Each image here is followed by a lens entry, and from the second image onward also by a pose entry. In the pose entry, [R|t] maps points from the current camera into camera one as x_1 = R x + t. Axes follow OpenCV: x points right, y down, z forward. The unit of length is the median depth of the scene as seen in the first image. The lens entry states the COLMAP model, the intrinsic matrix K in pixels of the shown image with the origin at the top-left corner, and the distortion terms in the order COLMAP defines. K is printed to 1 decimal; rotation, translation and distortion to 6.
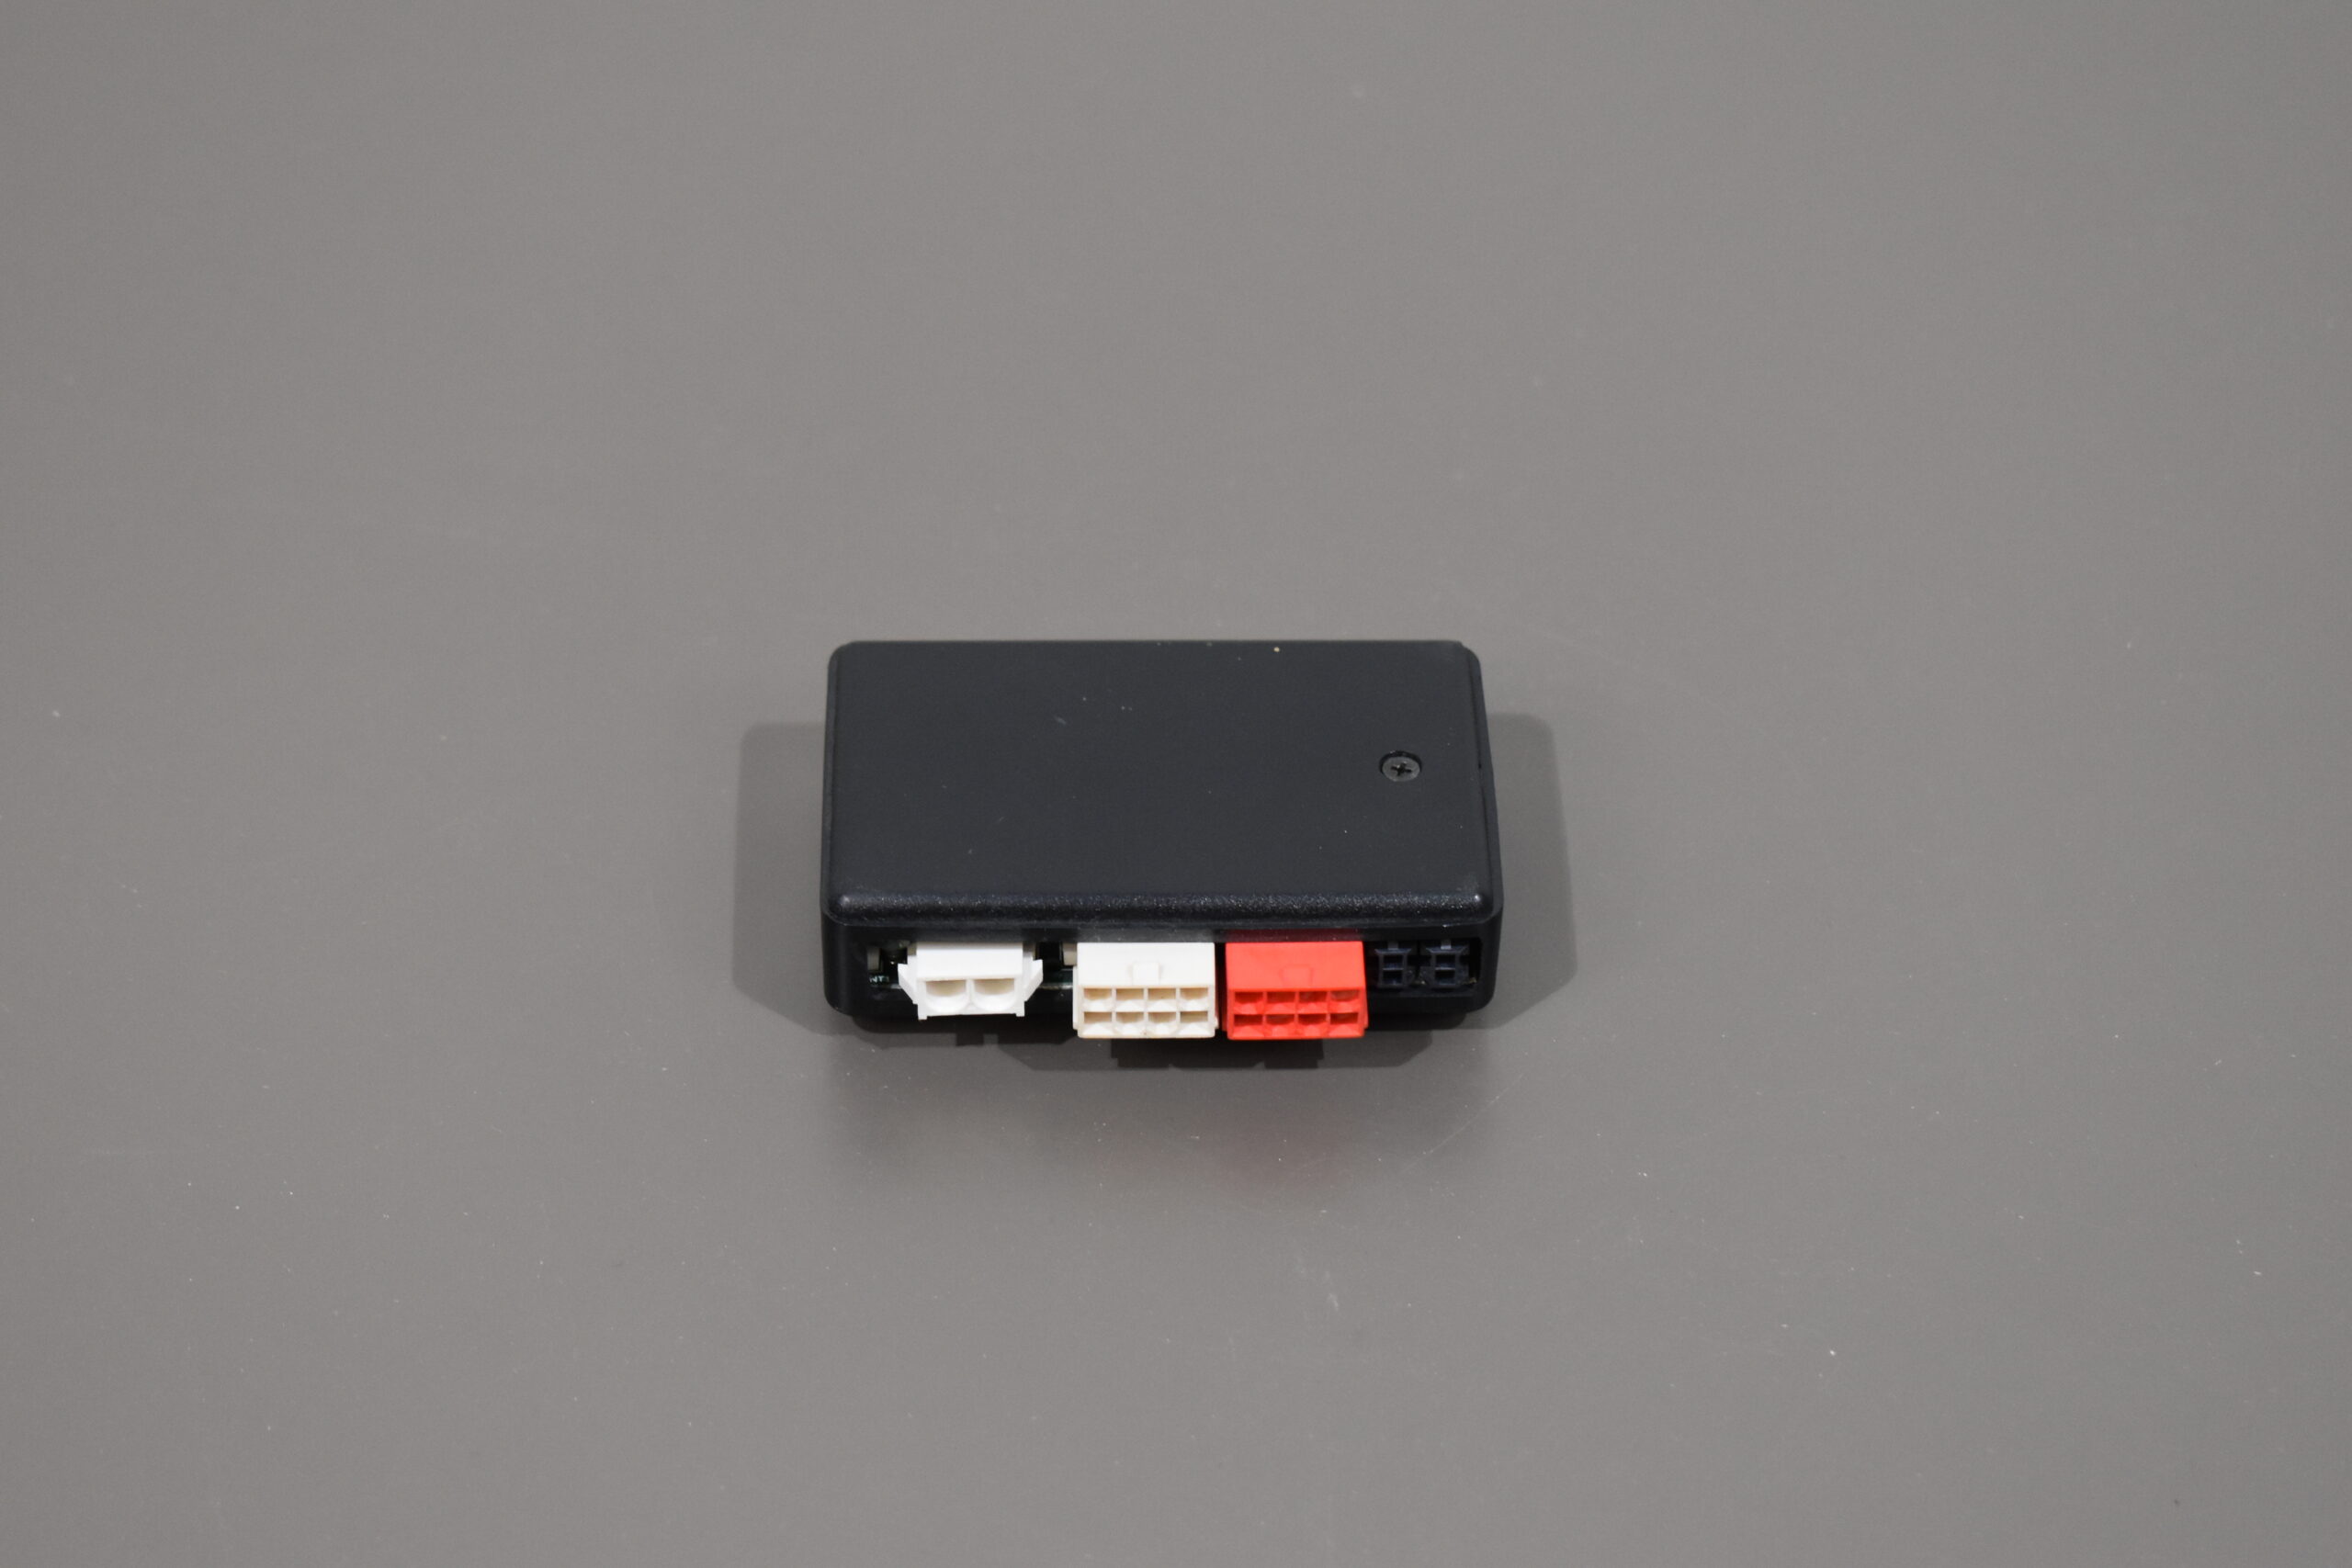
lens RADIAL K [[5419.6, 0, 1176.6], [0, 5419.6, 784.9], [0, 0, 1]] dist [-0.151326, 0.000000]
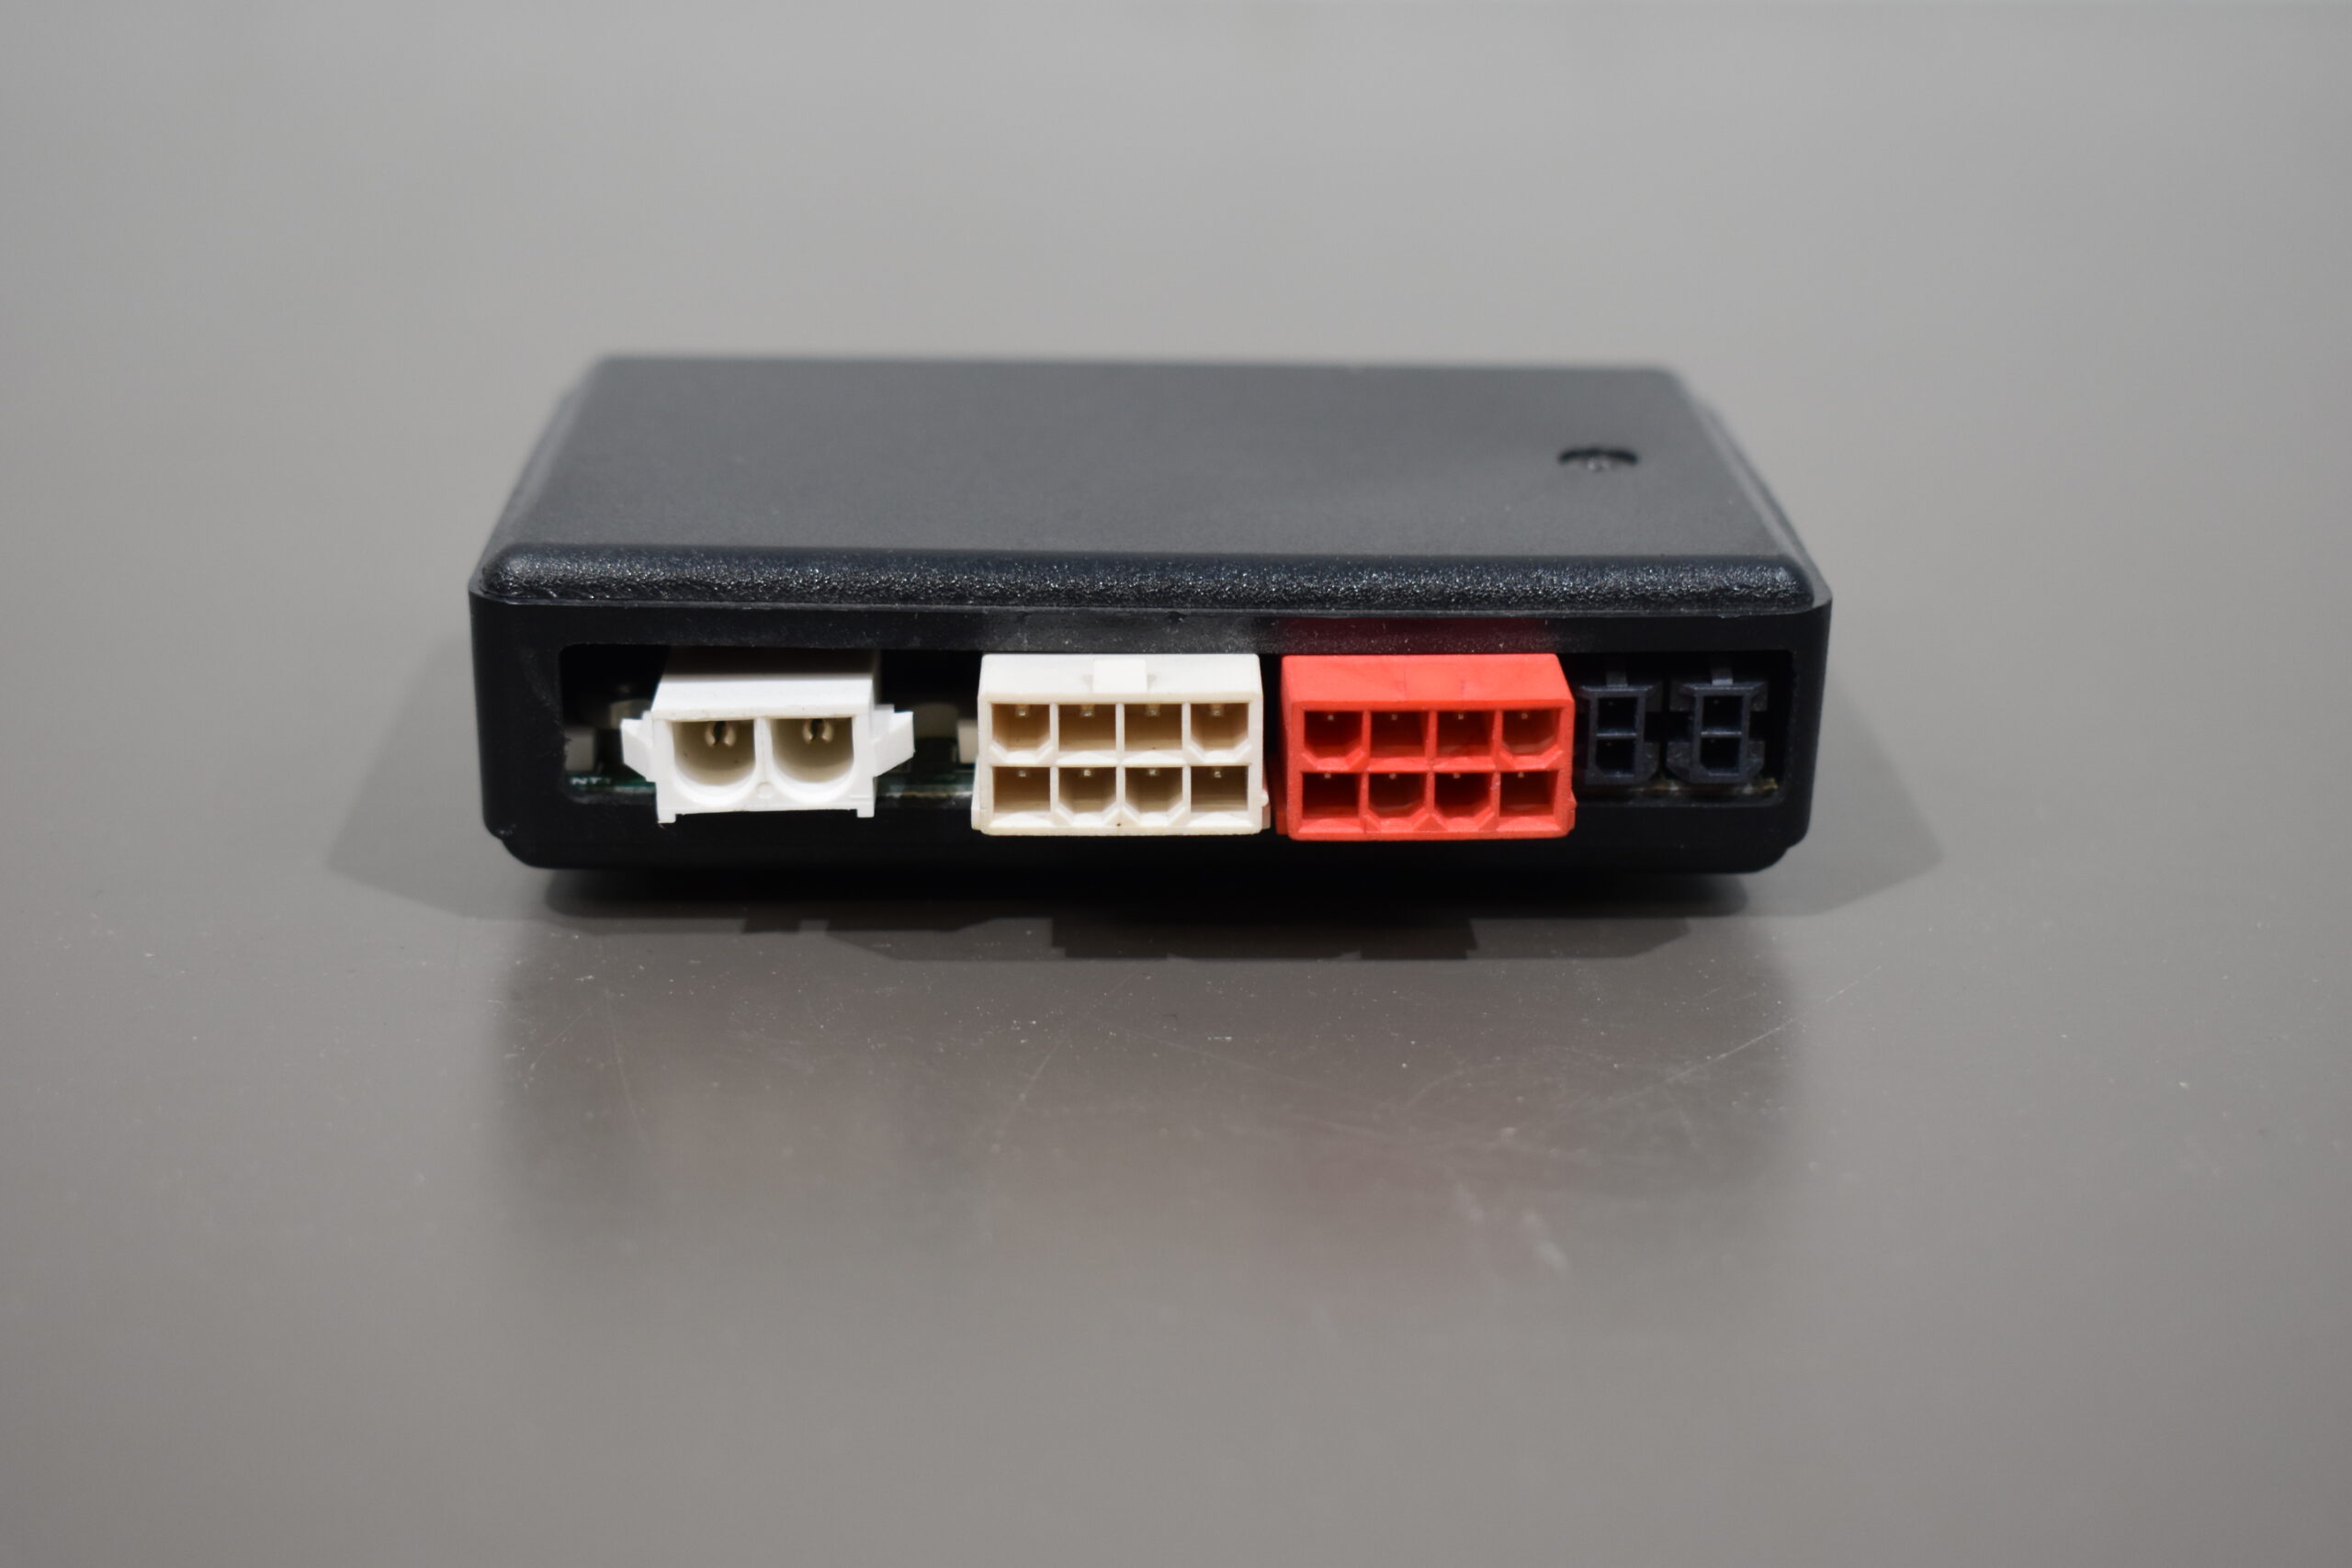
lens RADIAL K [[3831.9, 0, 1156.7], [0, 3831.9, 780.4], [0, 0, 1]] dist [-0.124193, 0.000000]
pose [[0.999981, -0.002338, 0.005644, -0.004429], [0.004264, 0.928677, -0.370865, 0.168723], [-0.004374, 0.370882, 0.928670, 0.676376]]
